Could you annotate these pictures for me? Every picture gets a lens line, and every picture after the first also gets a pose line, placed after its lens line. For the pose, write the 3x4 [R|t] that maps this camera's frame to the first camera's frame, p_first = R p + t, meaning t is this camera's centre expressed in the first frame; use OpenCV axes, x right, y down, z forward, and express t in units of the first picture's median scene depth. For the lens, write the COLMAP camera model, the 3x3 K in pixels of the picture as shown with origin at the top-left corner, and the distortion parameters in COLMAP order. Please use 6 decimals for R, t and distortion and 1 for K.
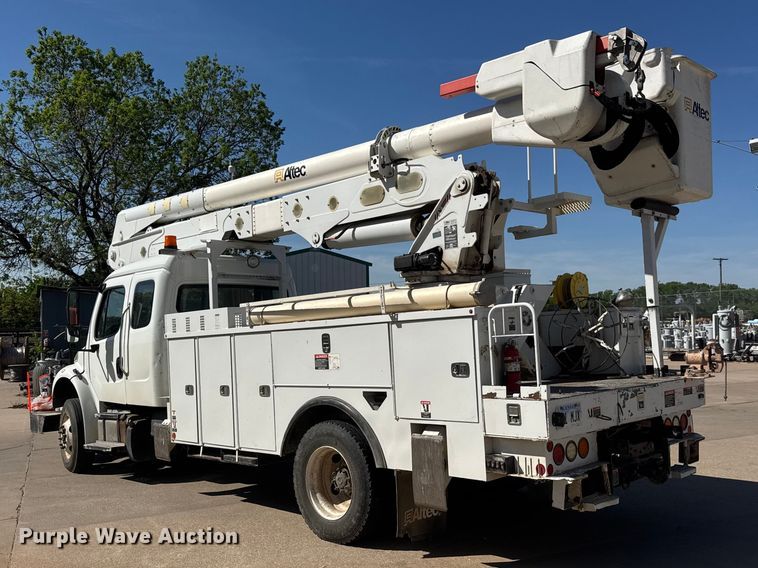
lens RADIAL K [[710.2, 0, 410.0], [0, 710.2, 314.9], [0, 0, 1]] dist [0.181145, -0.427827]
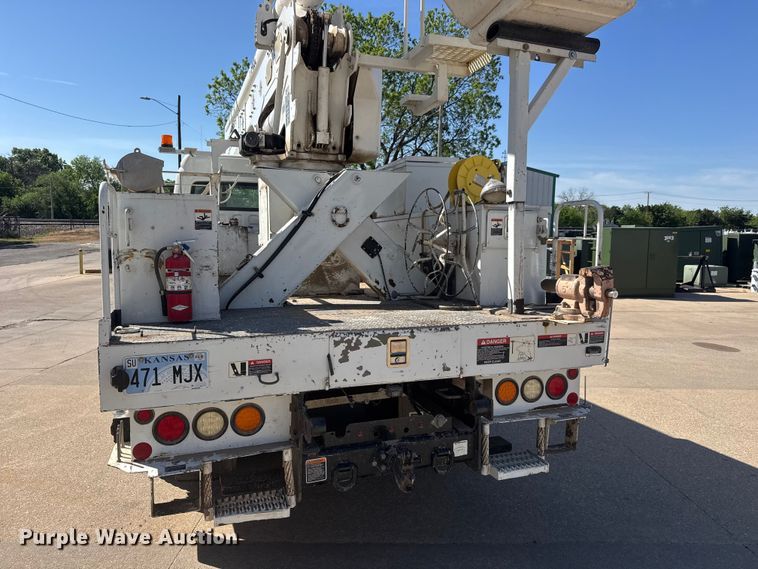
lens RADIAL K [[530.4, 0, 381.2], [0, 530.4, 281.2], [0, 0, 1]] dist [0.105797, -0.158353]
pose [[0.898535, 0.078806, -0.431768, 0.413790], [-0.028986, 0.992256, 0.120784, 0.003303], [0.437943, -0.096013, 0.893861, 0.491258]]
